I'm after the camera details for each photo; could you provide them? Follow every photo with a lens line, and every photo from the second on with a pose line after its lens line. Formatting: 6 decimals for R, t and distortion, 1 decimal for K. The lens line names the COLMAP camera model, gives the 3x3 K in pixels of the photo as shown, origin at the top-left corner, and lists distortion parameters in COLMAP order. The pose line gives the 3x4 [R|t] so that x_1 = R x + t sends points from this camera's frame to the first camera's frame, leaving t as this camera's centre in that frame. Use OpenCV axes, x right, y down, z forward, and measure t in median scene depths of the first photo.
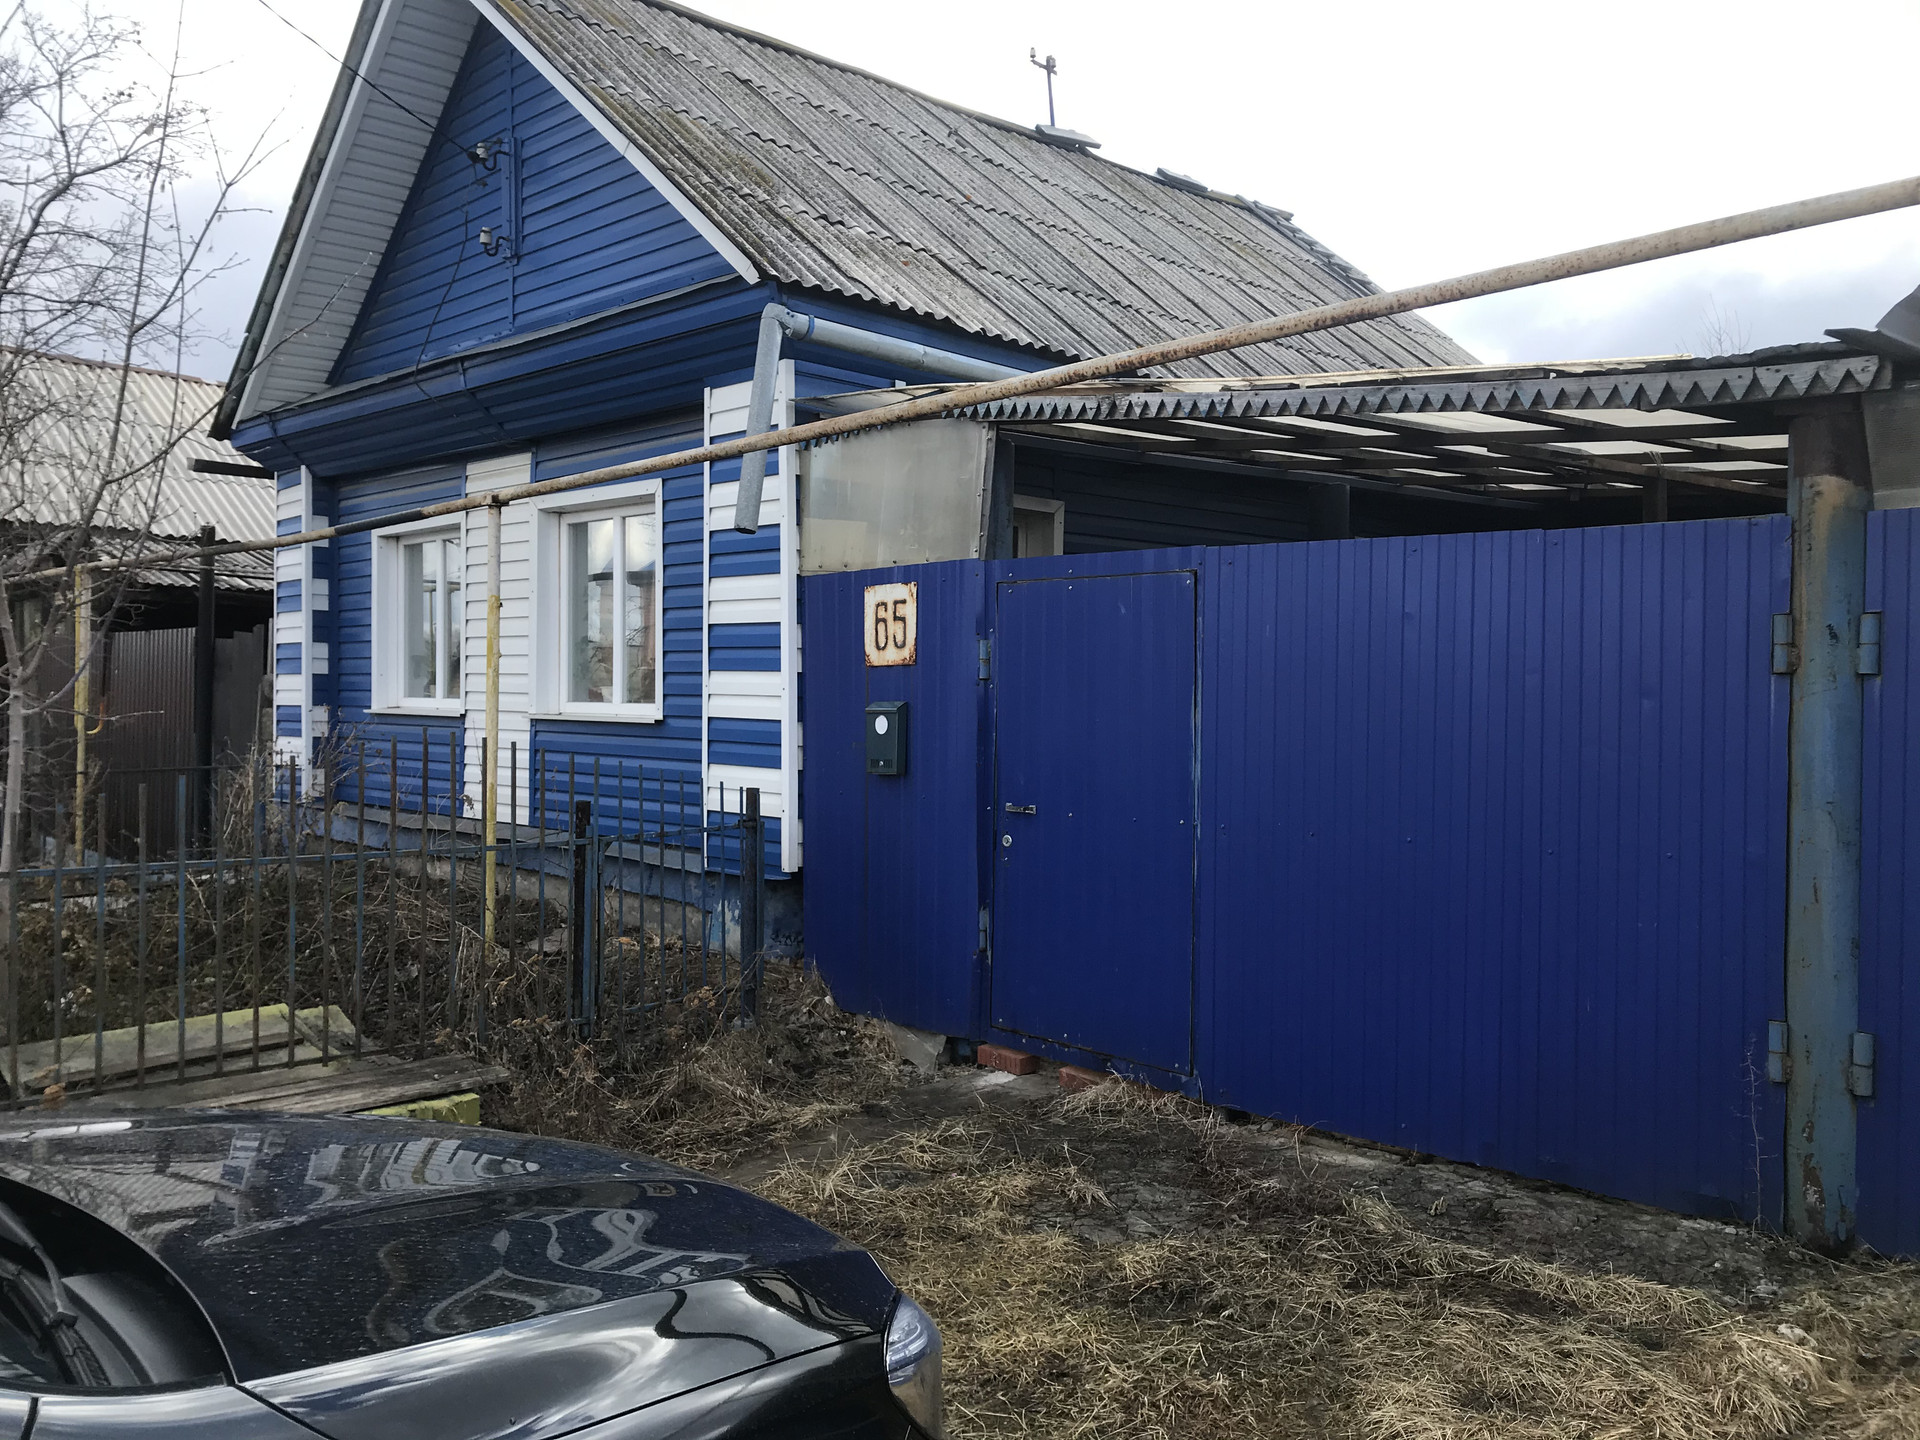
lens RADIAL K [[1645.3, 0, 952.6], [0, 1645.3, 727.9], [0, 0, 1]] dist [0.143327, -0.097110]
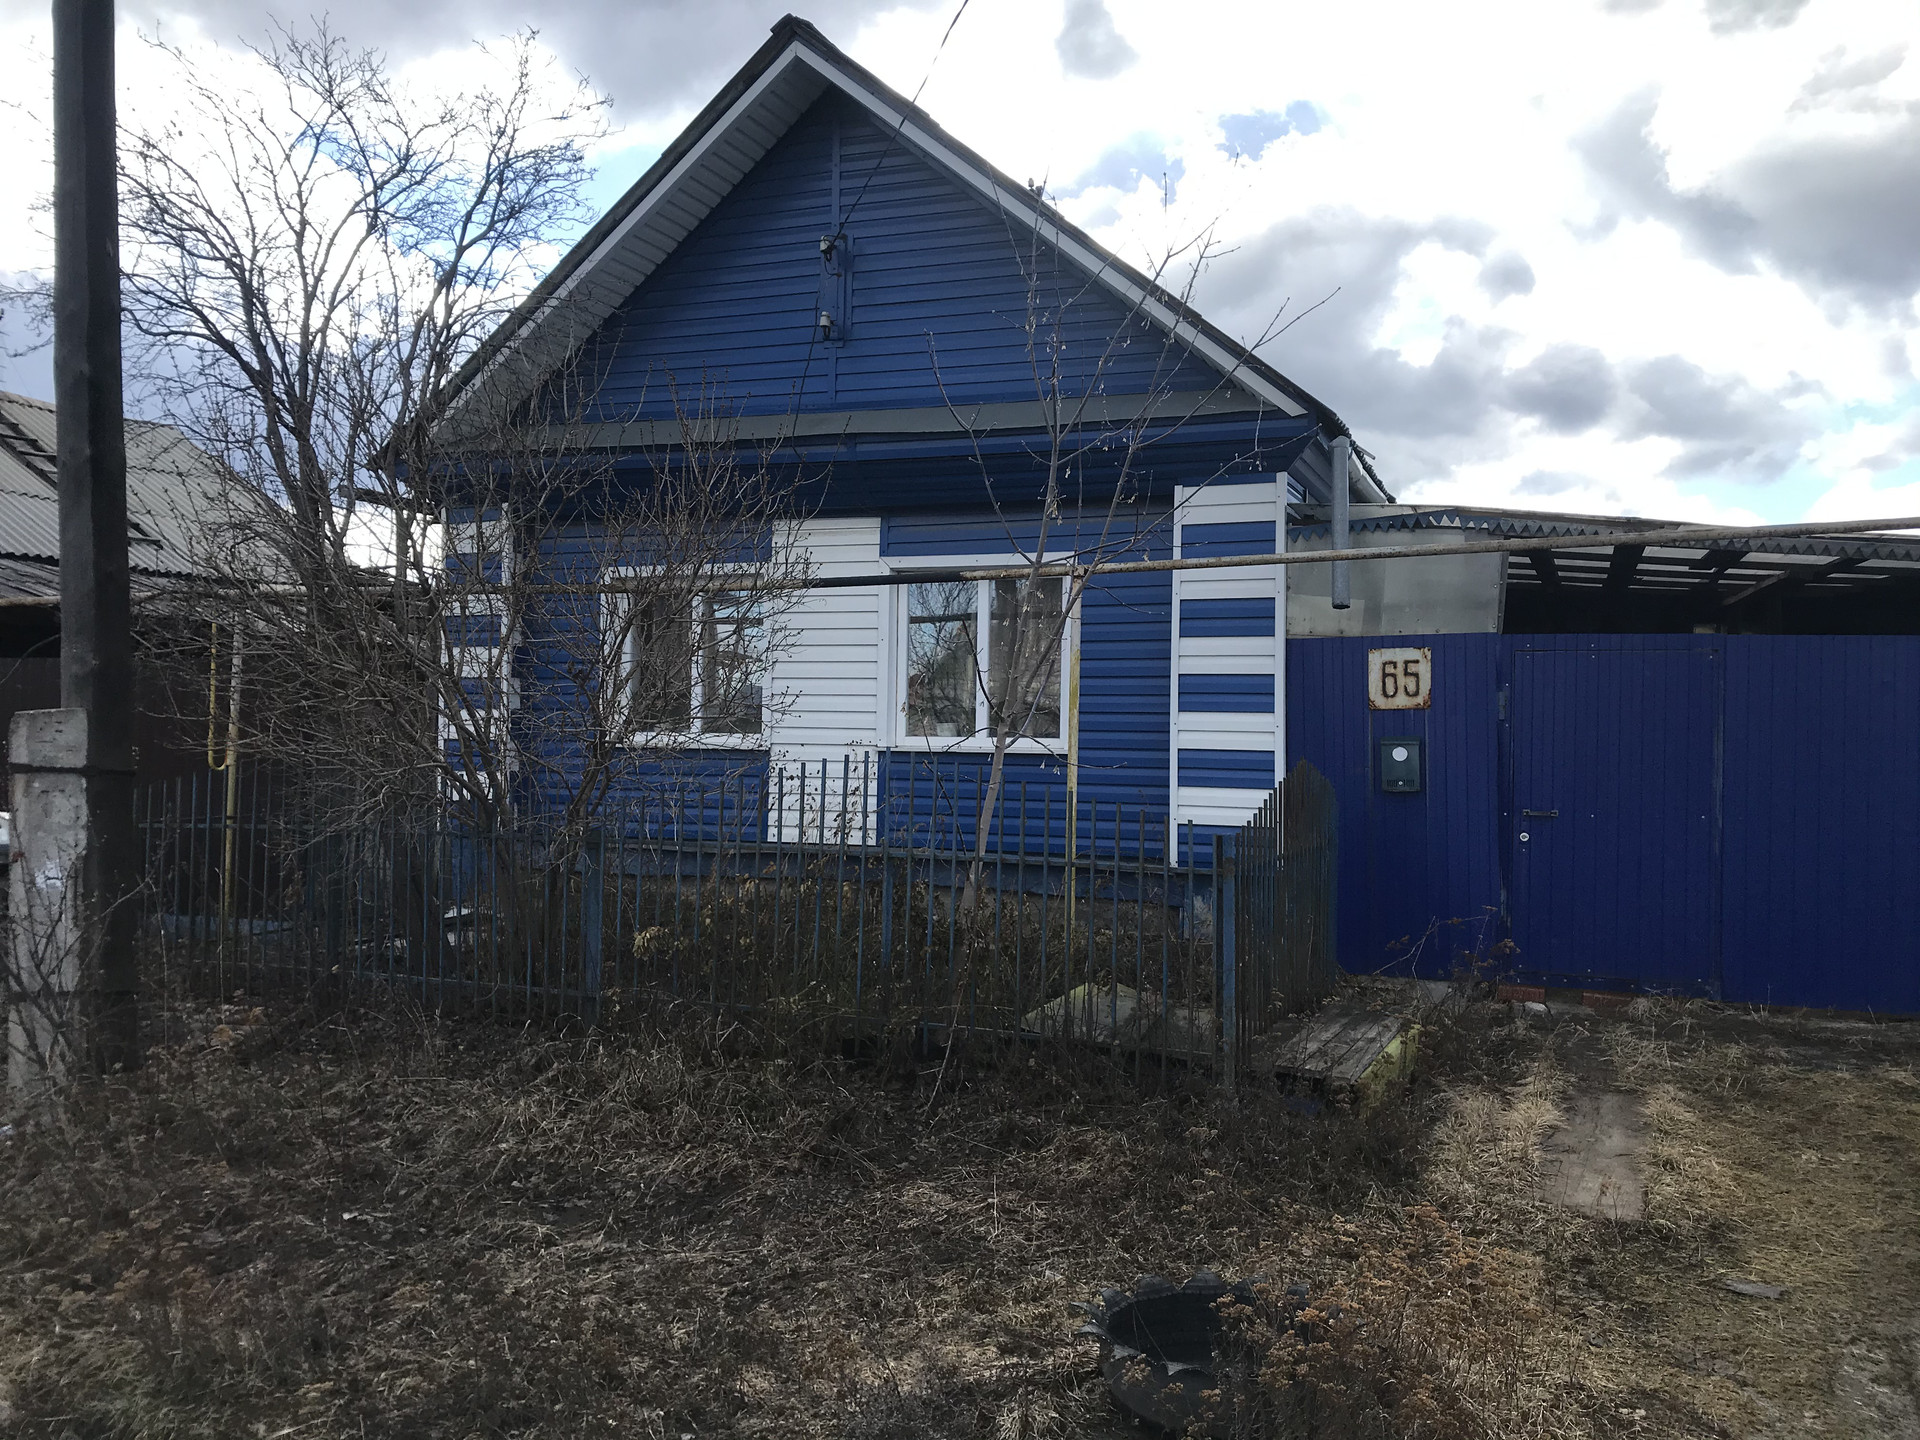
lens RADIAL K [[1645.3, 0, 961.4], [0, 1645.3, 719.6], [0, 0, 1]] dist [0.143327, -0.097110]
pose [[0.877917, 0.013363, 0.478627, -1.151213], [0.003858, 0.999381, -0.034980, 0.018599], [-0.478798, 0.032556, 0.877321, -0.011690]]
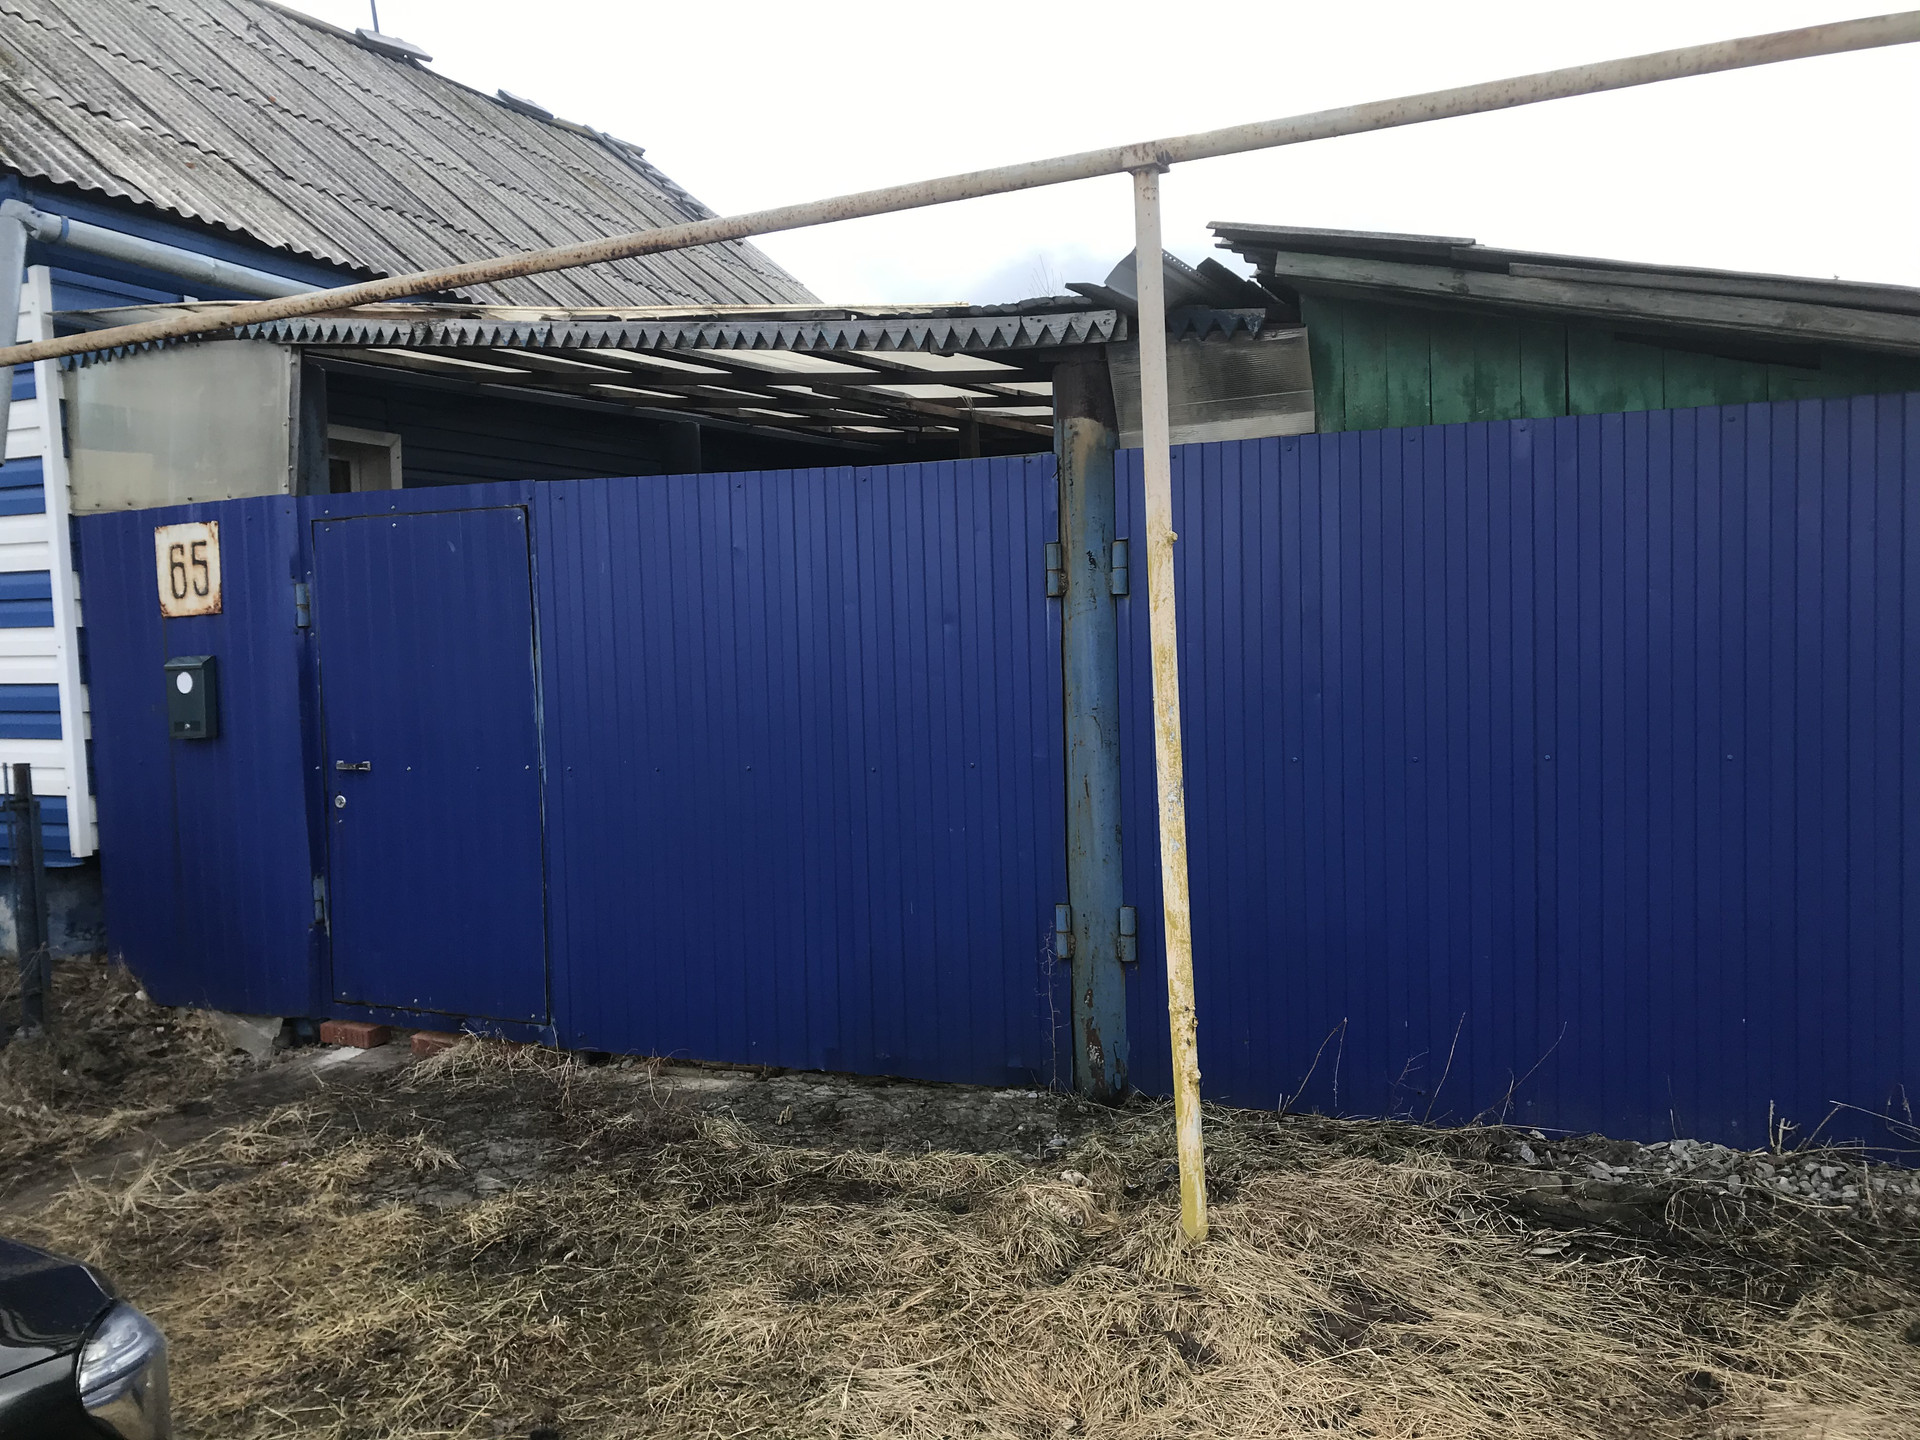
lens RADIAL K [[1645.3, 0, 949.5], [0, 1645.3, 724.3], [0, 0, 1]] dist [0.143327, -0.097110]
pose [[0.941748, -0.057329, 0.331398, 0.049210], [0.047700, 0.998172, 0.037123, 0.007438], [-0.332920, -0.019153, 0.942760, -0.002612]]
